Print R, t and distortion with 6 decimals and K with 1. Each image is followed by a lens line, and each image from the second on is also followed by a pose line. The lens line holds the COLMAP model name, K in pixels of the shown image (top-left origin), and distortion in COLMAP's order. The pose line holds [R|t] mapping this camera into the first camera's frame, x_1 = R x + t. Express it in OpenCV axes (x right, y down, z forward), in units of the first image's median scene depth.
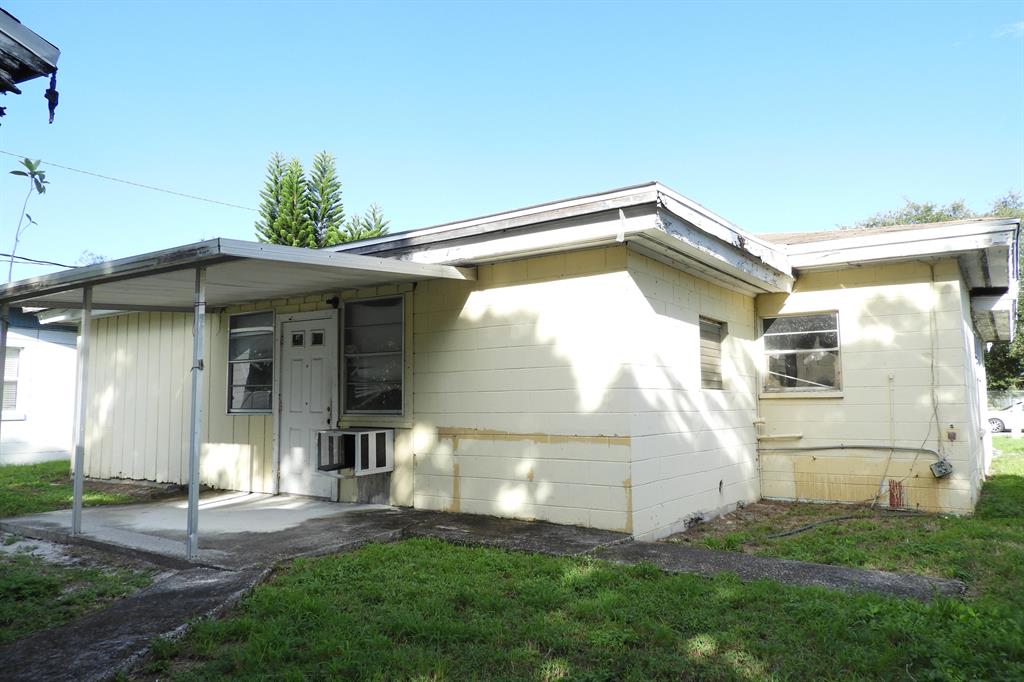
lens RADIAL K [[724.1, 0, 512.4], [0, 724.1, 341.6], [0, 0, 1]] dist [0.002568, 0.000445]
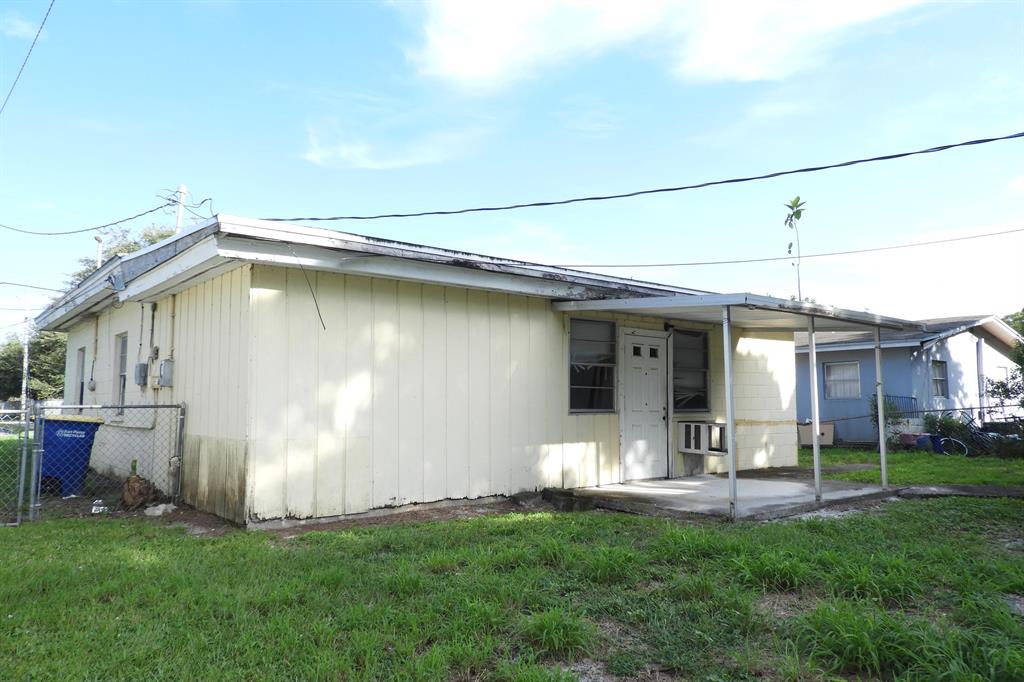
lens RADIAL K [[724.1, 0, 512.7], [0, 724.1, 339.4], [0, 0, 1]] dist [0.002568, 0.000445]
pose [[0.272957, 0.091681, 0.957648, -1.546705], [-0.082886, 0.993988, -0.071535, 0.083896], [-0.958449, -0.059849, 0.278915, 0.886909]]
